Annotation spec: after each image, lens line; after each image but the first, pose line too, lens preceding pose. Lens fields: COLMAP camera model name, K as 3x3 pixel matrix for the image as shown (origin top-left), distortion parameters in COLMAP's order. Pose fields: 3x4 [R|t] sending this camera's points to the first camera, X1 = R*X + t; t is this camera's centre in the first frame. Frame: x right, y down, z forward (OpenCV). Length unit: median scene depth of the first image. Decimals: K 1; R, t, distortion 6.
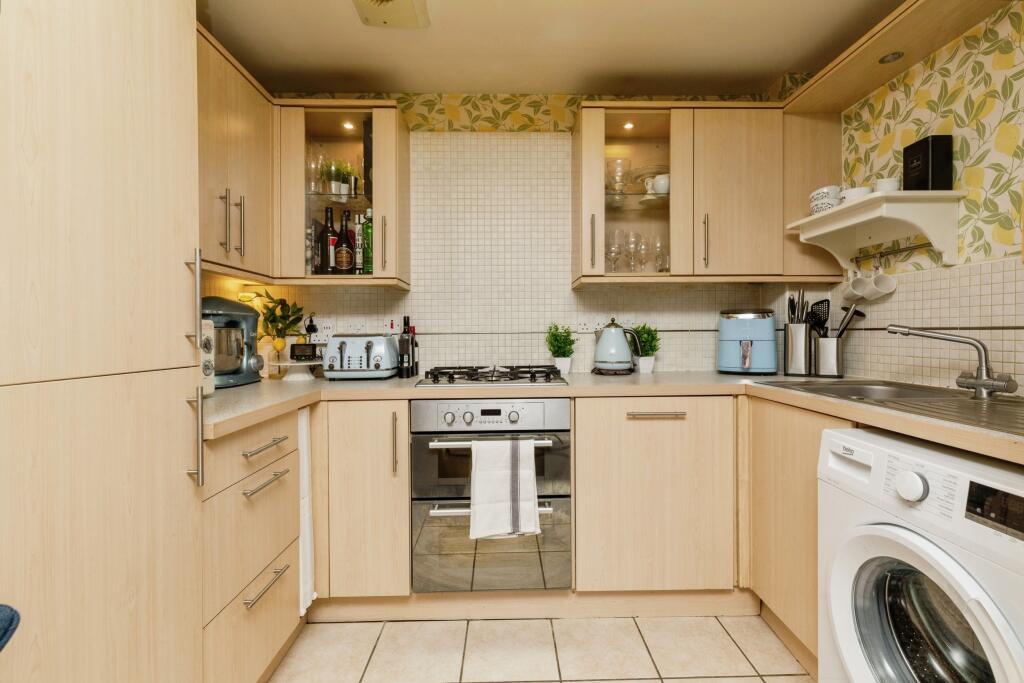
lens RADIAL K [[455.4, 0, 517.1], [0, 455.4, 341.3], [0, 0, 1]] dist [0.000449, -0.000047]
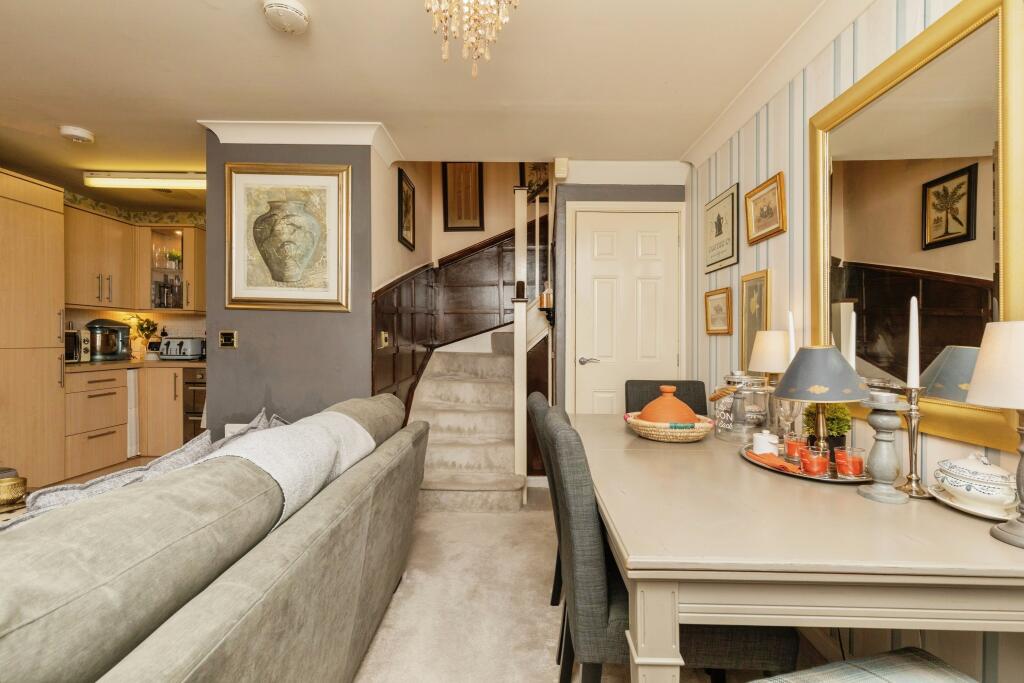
lens RADIAL K [[460.3, 0, 512.1], [0, 460.3, 356.4], [0, 0, 1]] dist [0.003565, 0.000302]
pose [[0.998688, 0.026549, -0.043791, 1.201766], [-0.025663, 0.999457, 0.020670, -0.013096], [0.044316, -0.019519, 0.998827, -0.962846]]
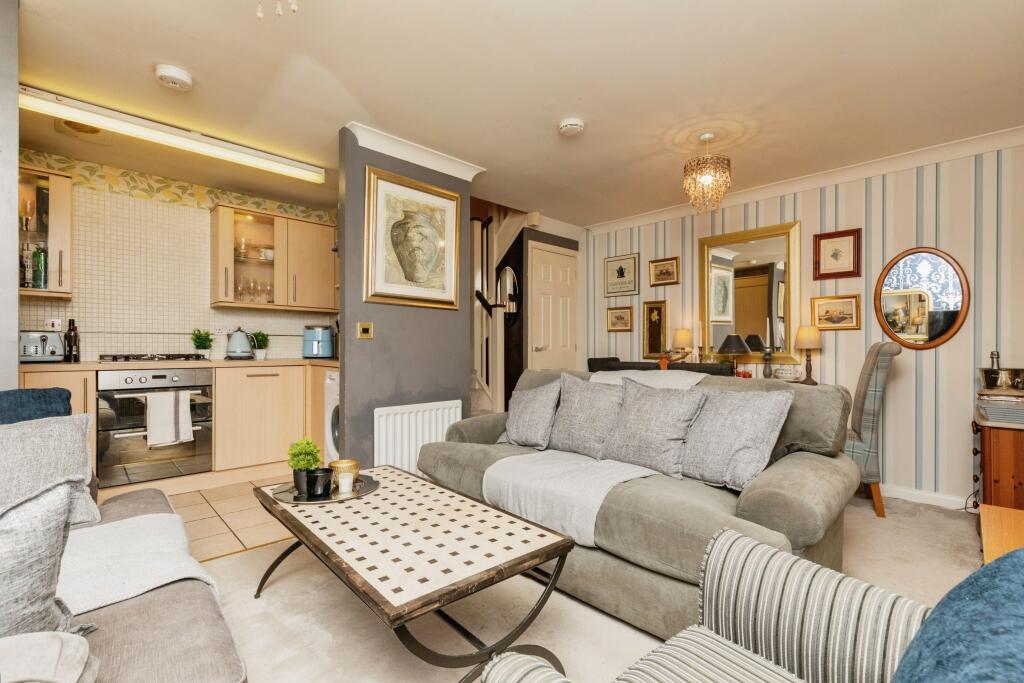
lens RADIAL K [[460.3, 0, 512.1], [0, 460.3, 356.4], [0, 0, 1]] dist [0.003565, 0.000302]
pose [[0.745156, 0.000990, 0.666890, -0.189625], [-0.002745, 0.999995, 0.001583, 0.057392], [-0.666885, -0.003010, 0.745155, -1.024172]]
